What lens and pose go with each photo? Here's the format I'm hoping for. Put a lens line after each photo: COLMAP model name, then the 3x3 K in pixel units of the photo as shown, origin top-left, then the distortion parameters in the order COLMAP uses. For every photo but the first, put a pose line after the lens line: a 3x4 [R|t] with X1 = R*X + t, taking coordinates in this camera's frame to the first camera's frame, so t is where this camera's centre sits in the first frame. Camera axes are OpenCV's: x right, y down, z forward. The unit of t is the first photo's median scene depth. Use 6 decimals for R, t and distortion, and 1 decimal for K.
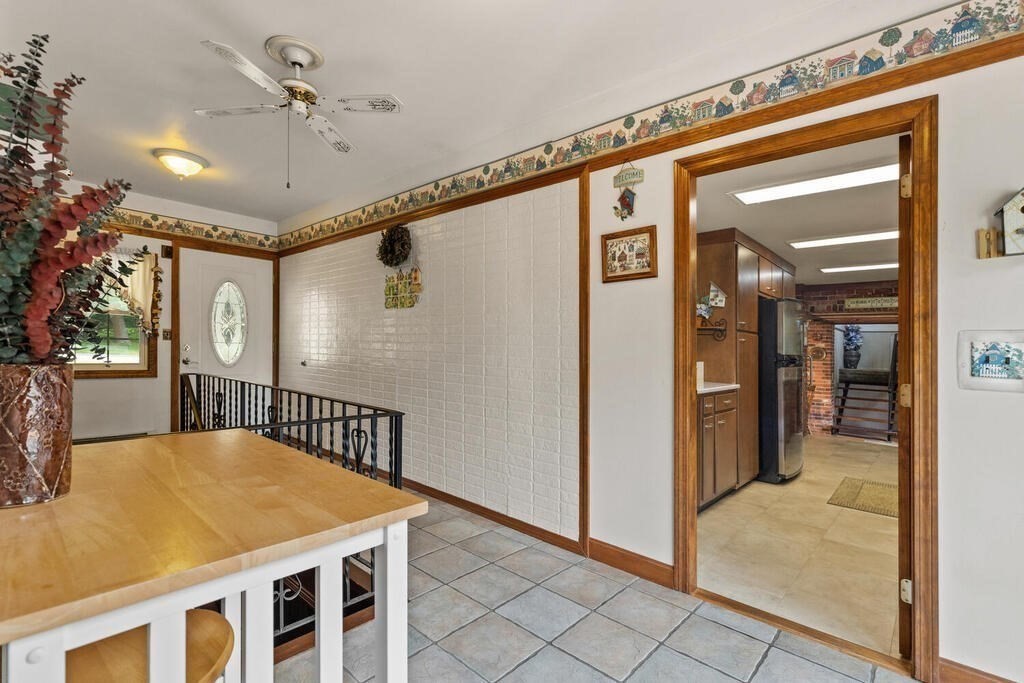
lens RADIAL K [[464.5, 0, 510.0], [0, 464.5, 335.6], [0, 0, 1]] dist [0.003138, -0.000532]
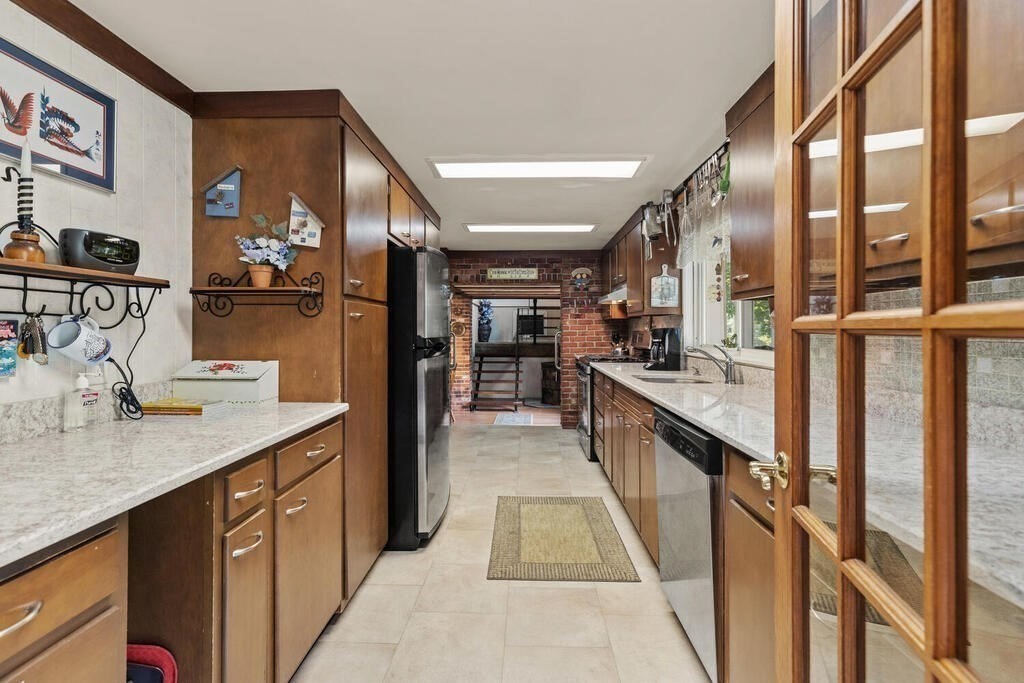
lens RADIAL K [[464.5, 0, 521.4], [0, 464.5, 316.7], [0, 0, 1]] dist [0.003138, -0.000532]
pose [[0.744475, -0.006199, 0.667621, 0.181629], [-0.002210, 0.999929, 0.011749, 0.003199], [-0.667646, -0.010222, 0.744409, 0.305404]]
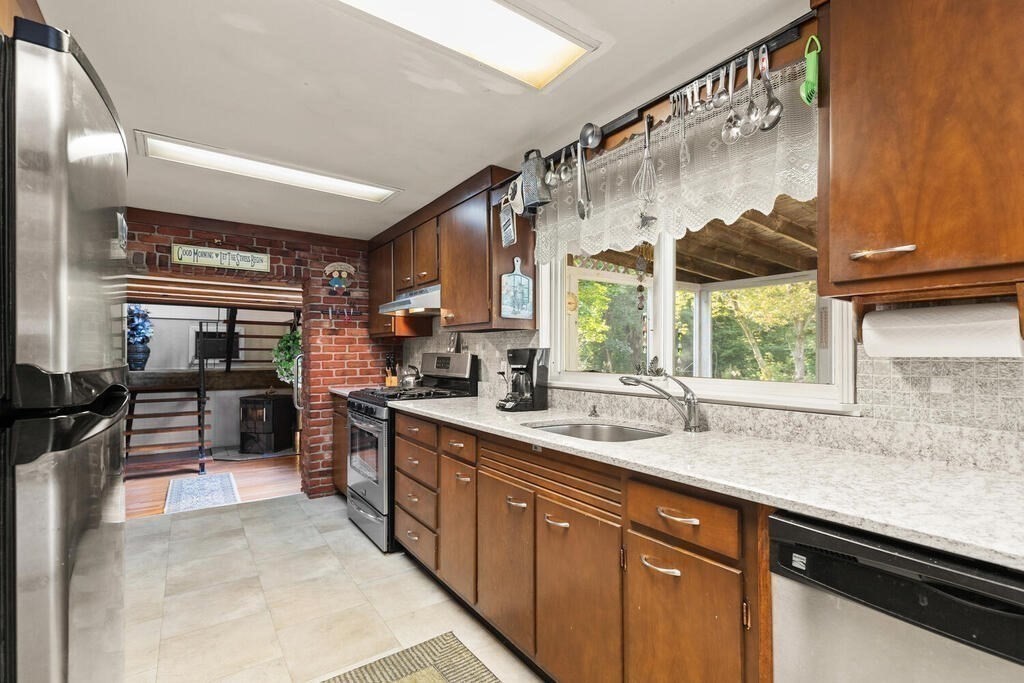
lens RADIAL K [[464.5, 0, 515.4], [0, 464.5, 348.7], [0, 0, 1]] dist [0.003138, -0.000532]
pose [[0.208401, -0.015298, 0.977924, 0.308062], [-0.026325, 0.999428, 0.021244, 0.015672], [-0.977689, -0.030171, 0.207879, 0.539370]]
